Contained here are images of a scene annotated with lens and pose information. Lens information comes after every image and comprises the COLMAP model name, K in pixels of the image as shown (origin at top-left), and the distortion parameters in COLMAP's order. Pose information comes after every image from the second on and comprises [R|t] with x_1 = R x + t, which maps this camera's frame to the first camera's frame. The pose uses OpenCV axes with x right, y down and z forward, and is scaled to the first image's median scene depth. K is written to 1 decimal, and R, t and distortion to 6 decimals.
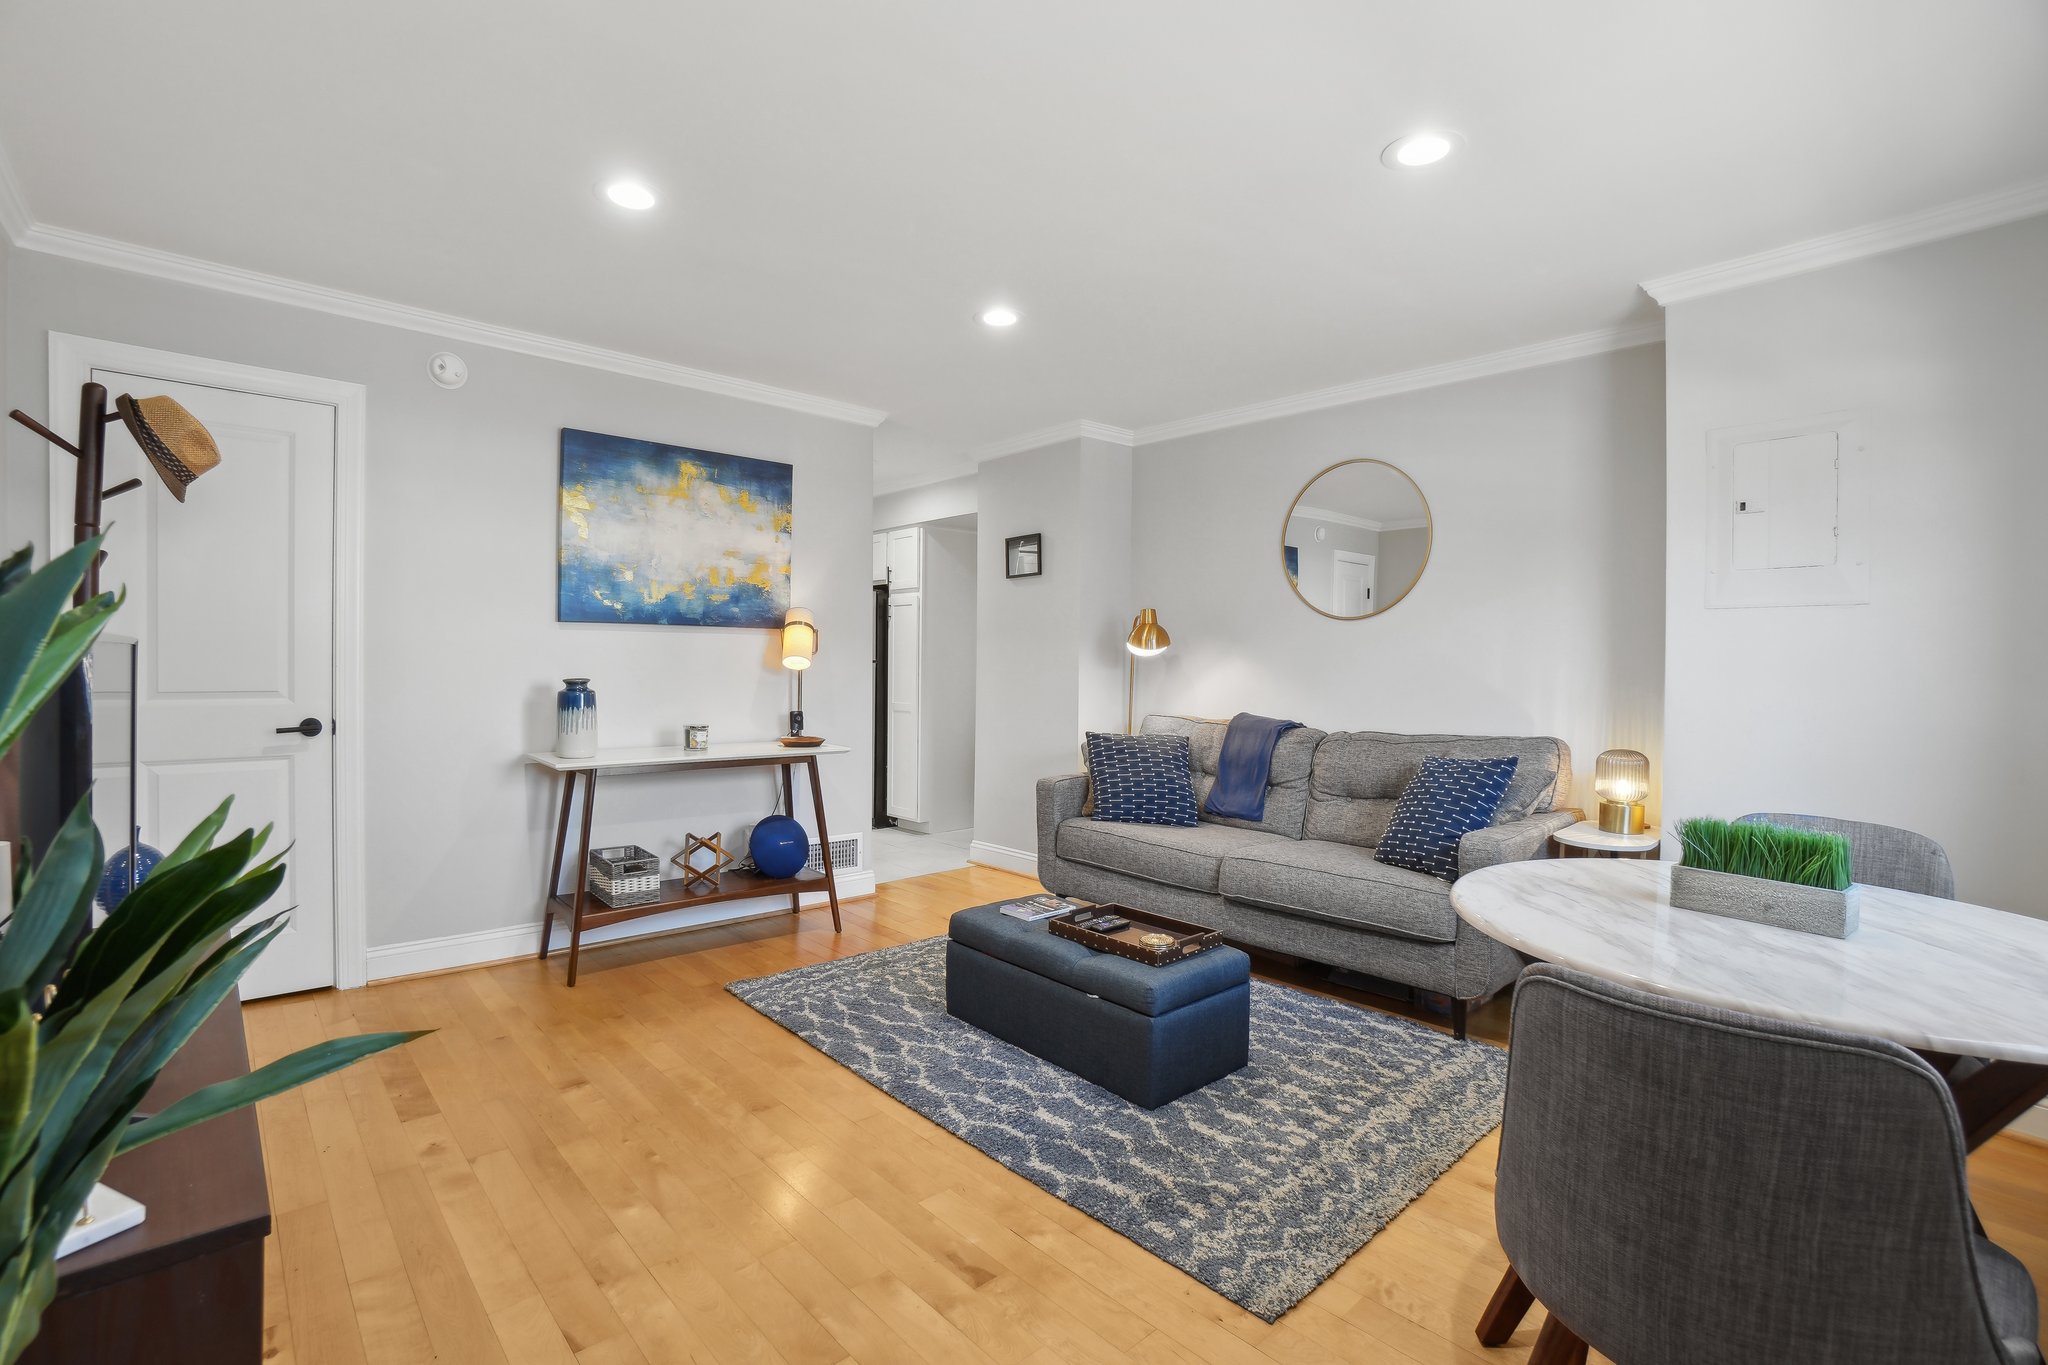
lens RADIAL K [[939.8, 0, 1024.0], [0, 939.8, 682.5], [0, 0, 1]] dist [-0.001160, -0.000767]
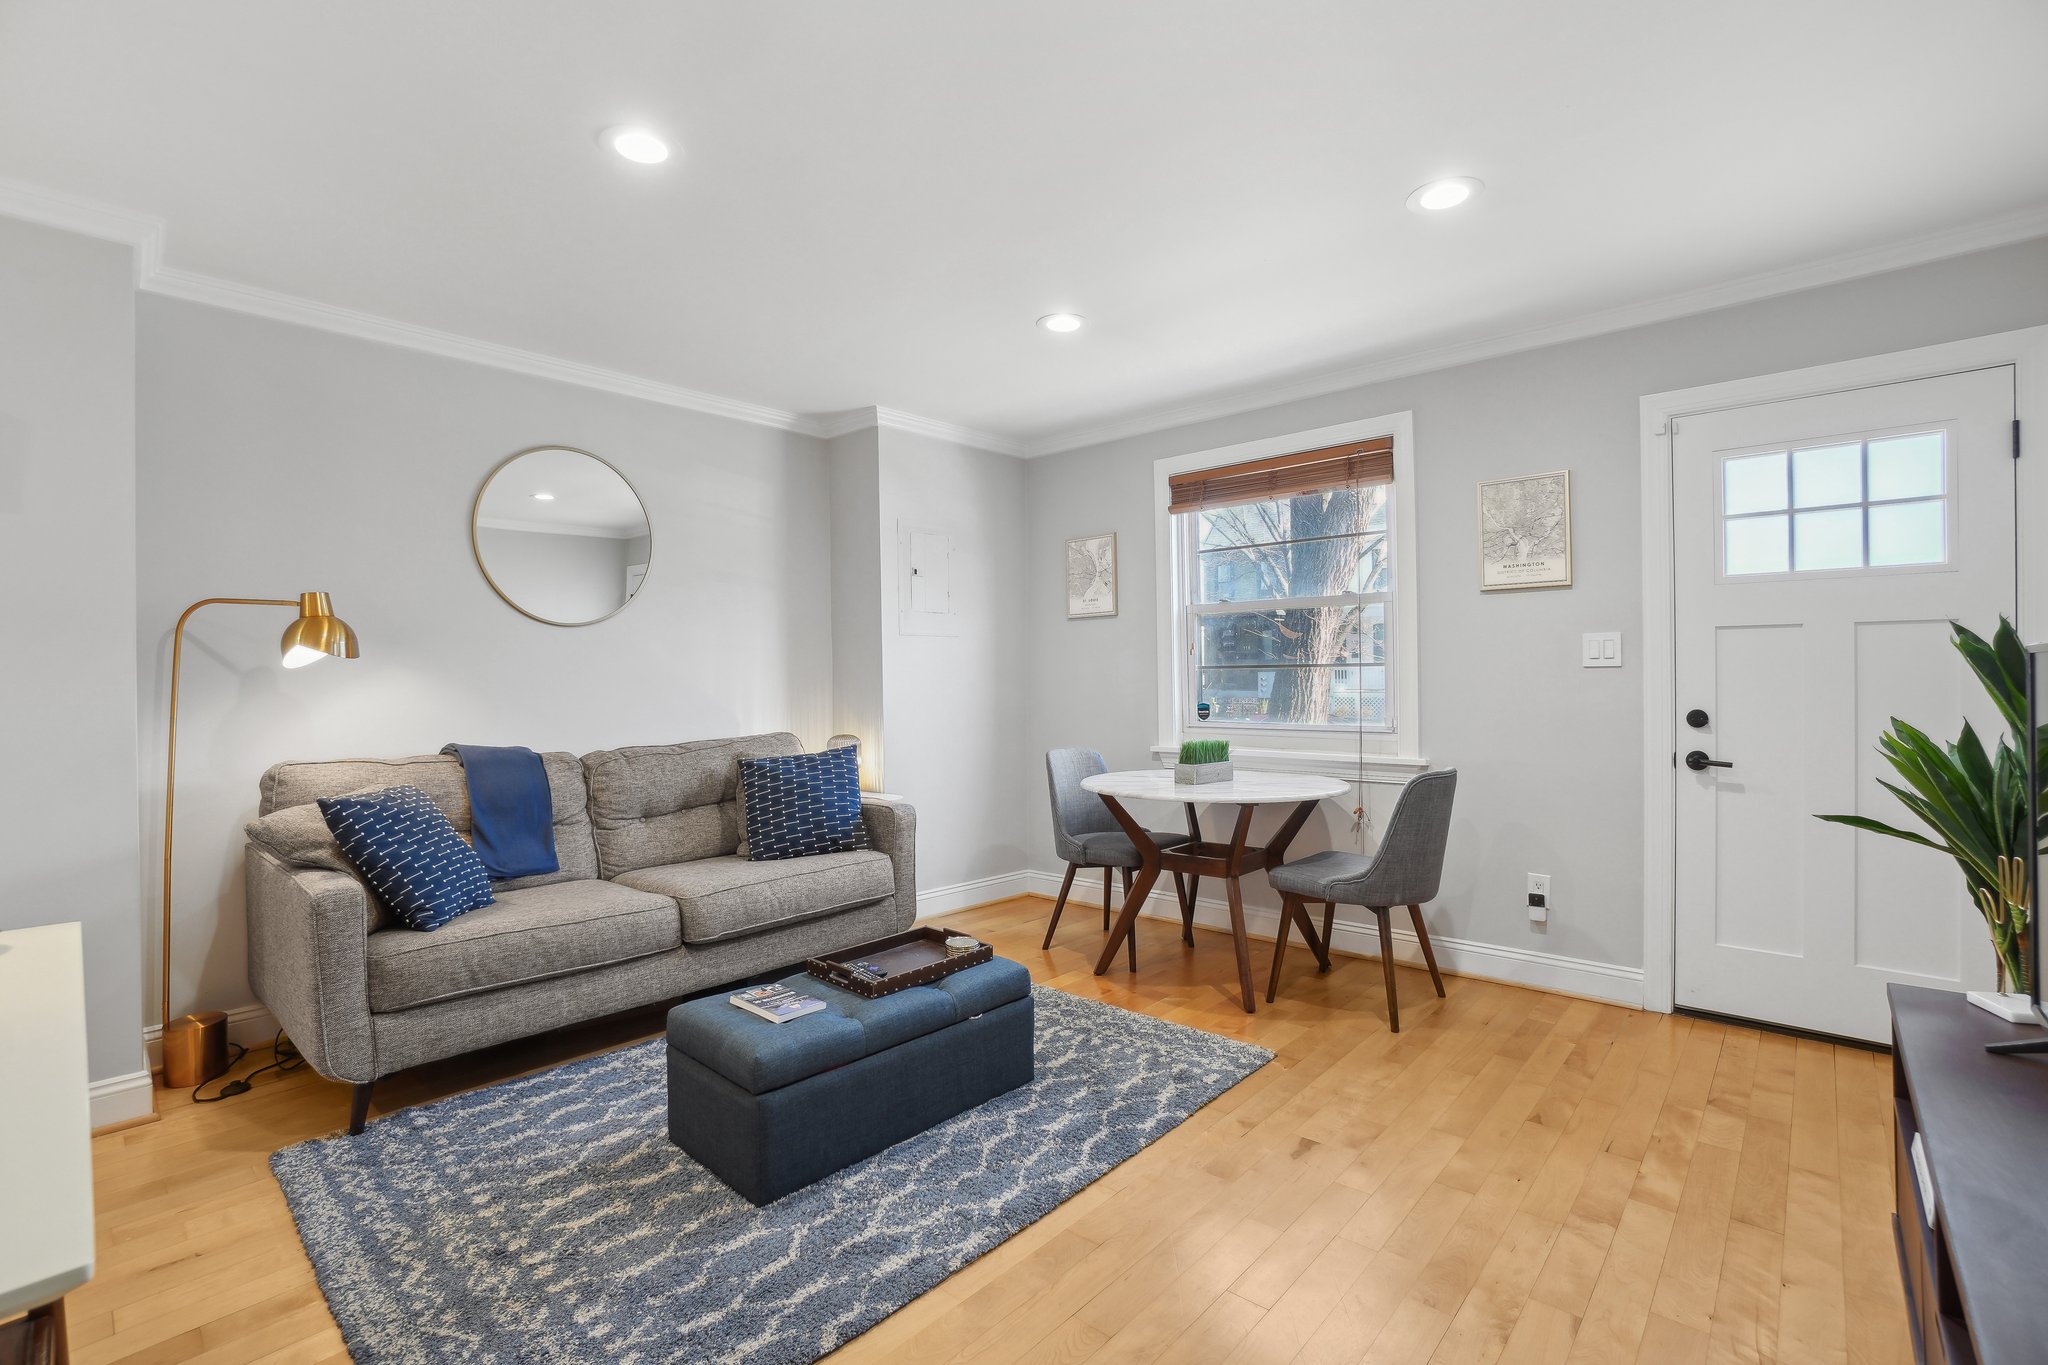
lens RADIAL K [[918.8, 0, 1025.5], [0, 918.8, 695.8], [0, 0, 1]] dist [-0.026420, 0.000047]
pose [[-0.100617, -0.025660, 0.994594, -0.794885], [0.028584, 0.999180, 0.028670, -0.018102], [-0.994515, 0.031314, -0.099801, 0.960906]]
